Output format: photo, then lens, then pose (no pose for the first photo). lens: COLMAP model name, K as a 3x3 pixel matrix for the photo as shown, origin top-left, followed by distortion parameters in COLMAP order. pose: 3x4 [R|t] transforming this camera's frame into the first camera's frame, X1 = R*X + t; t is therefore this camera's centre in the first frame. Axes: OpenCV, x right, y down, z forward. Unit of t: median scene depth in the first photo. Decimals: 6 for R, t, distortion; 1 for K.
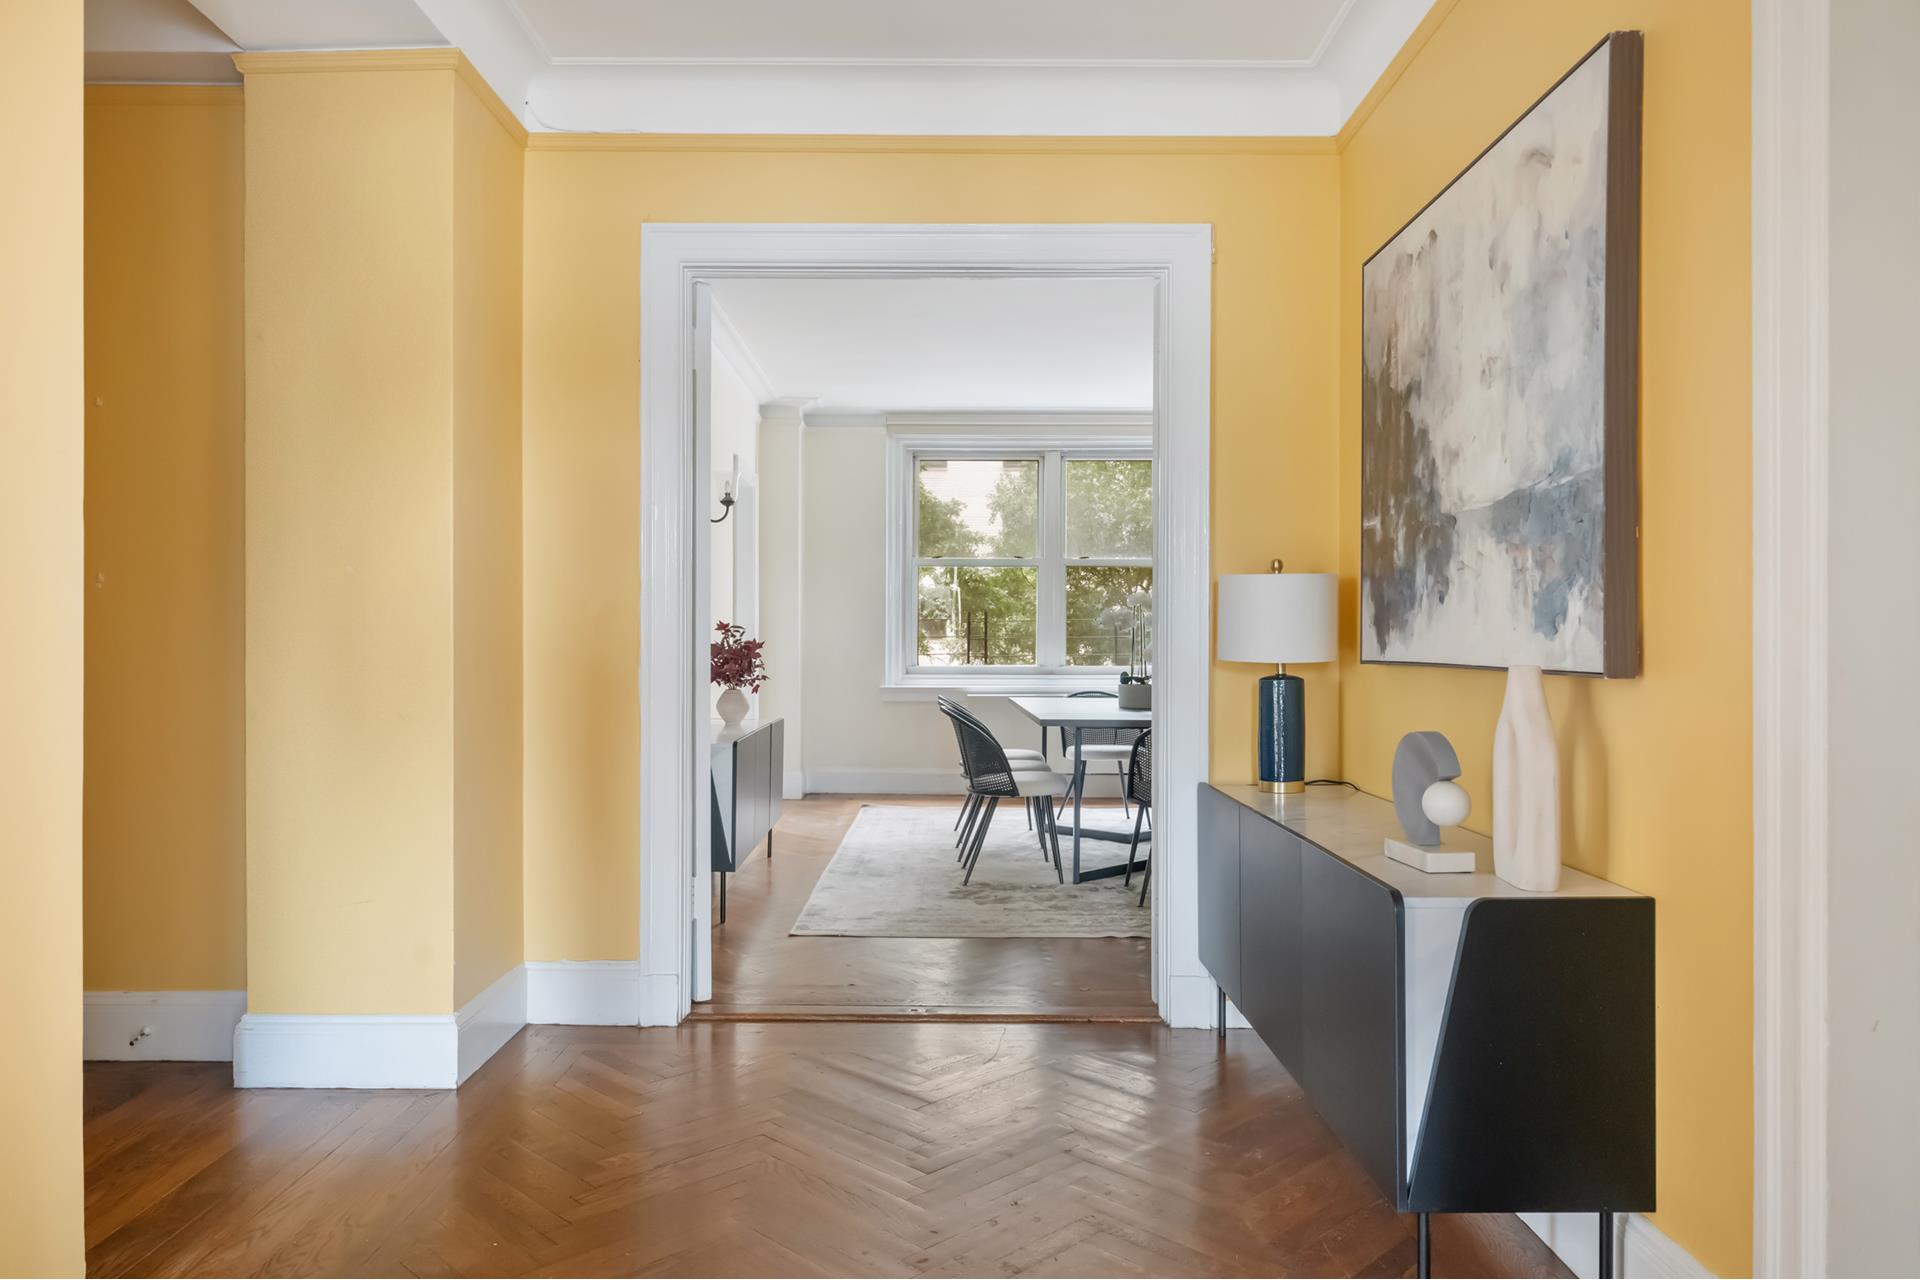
lens RADIAL K [[1335.3, 0, 957.9], [0, 1335.3, 638.7], [0, 0, 1]] dist [-0.001148, -0.000011]
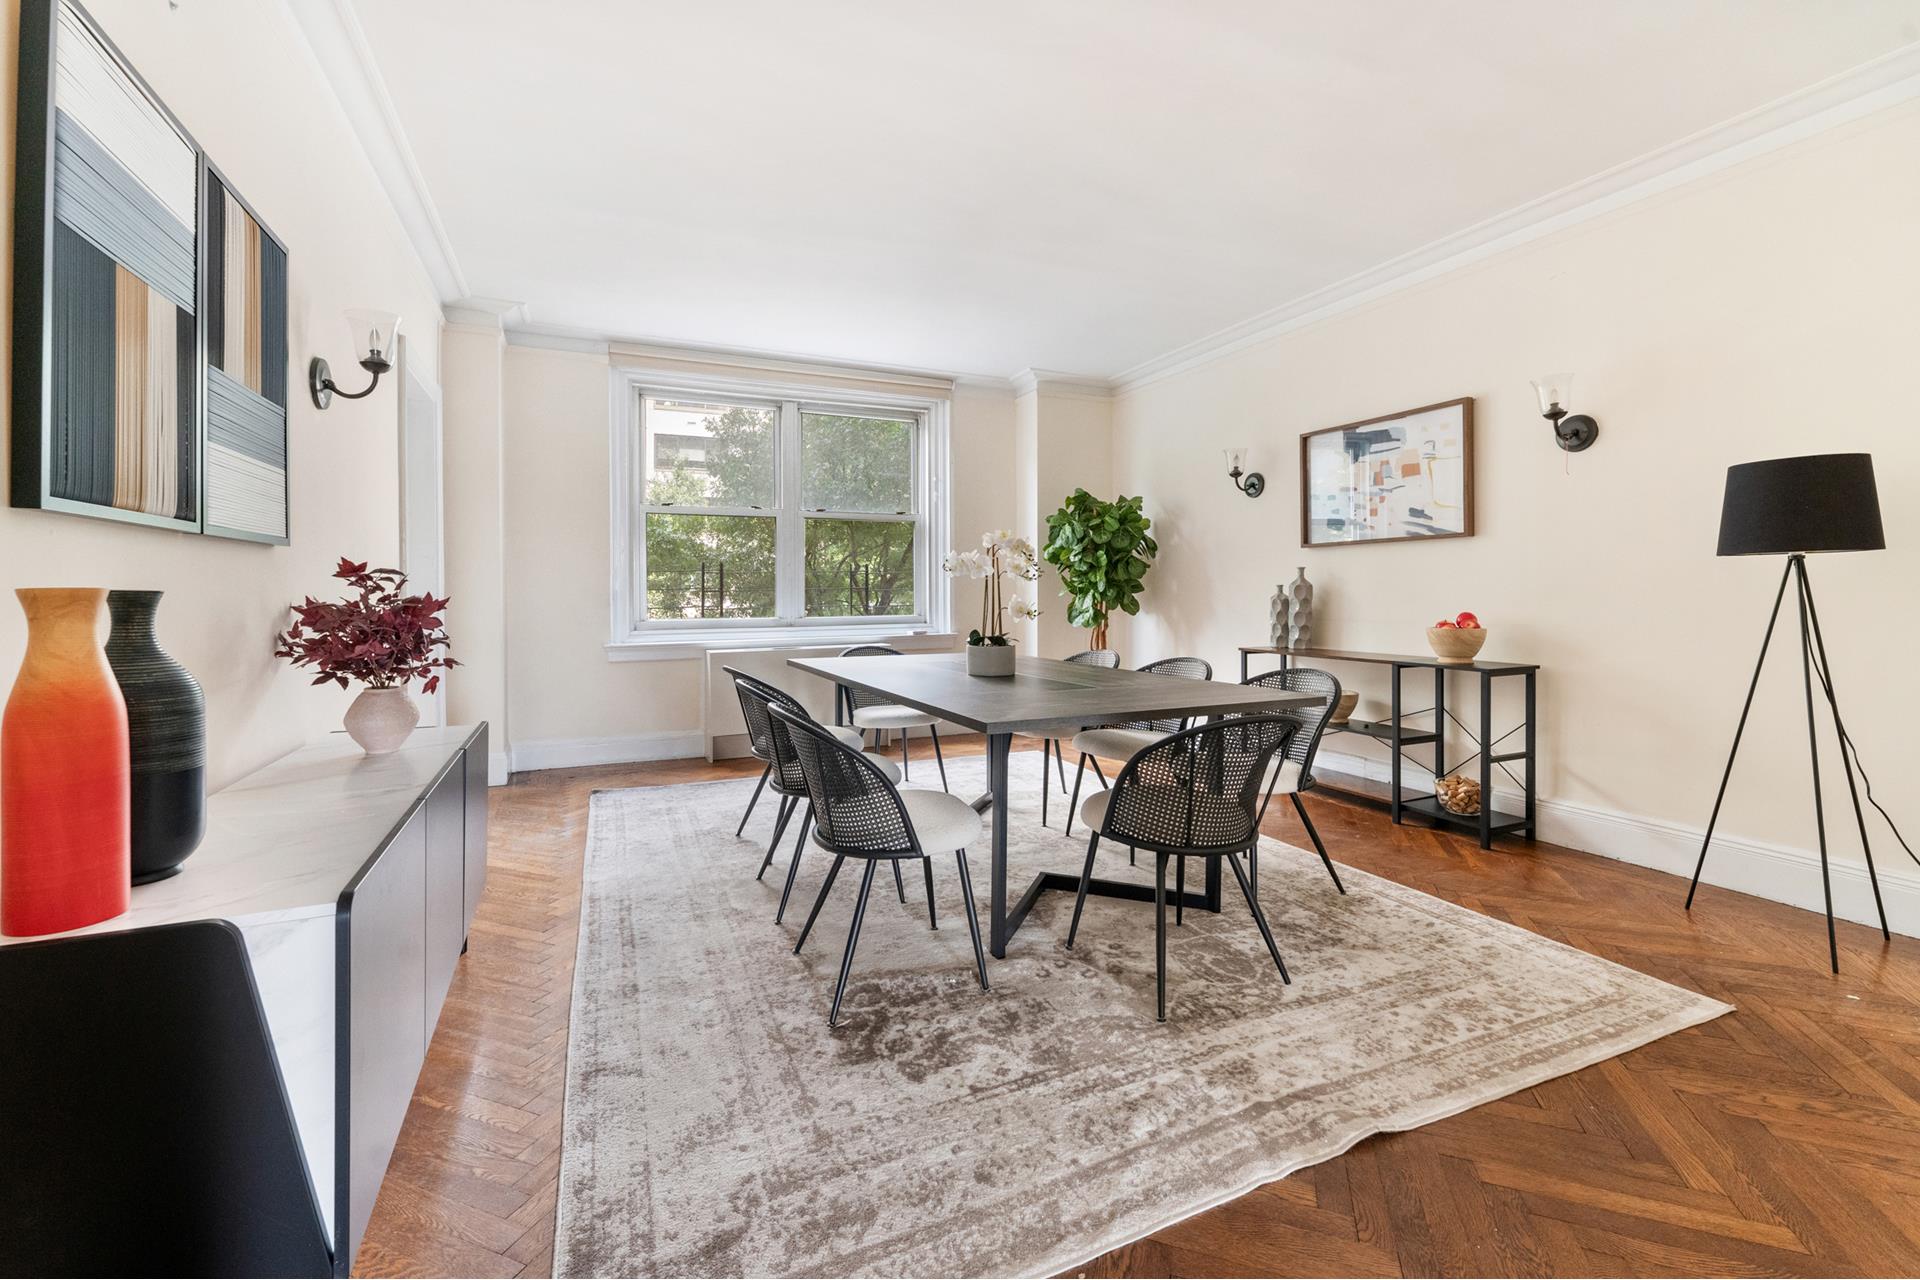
lens RADIAL K [[787.6, 0, 939.1], [0, 787.6, 600.7], [0, 0, 1]] dist [0.001966, 0.000076]
pose [[0.919473, -0.012868, 0.392943, -0.080353], [0.008702, 0.999885, 0.012383, 0.000922], [-0.393058, -0.007966, 0.919479, 0.575254]]
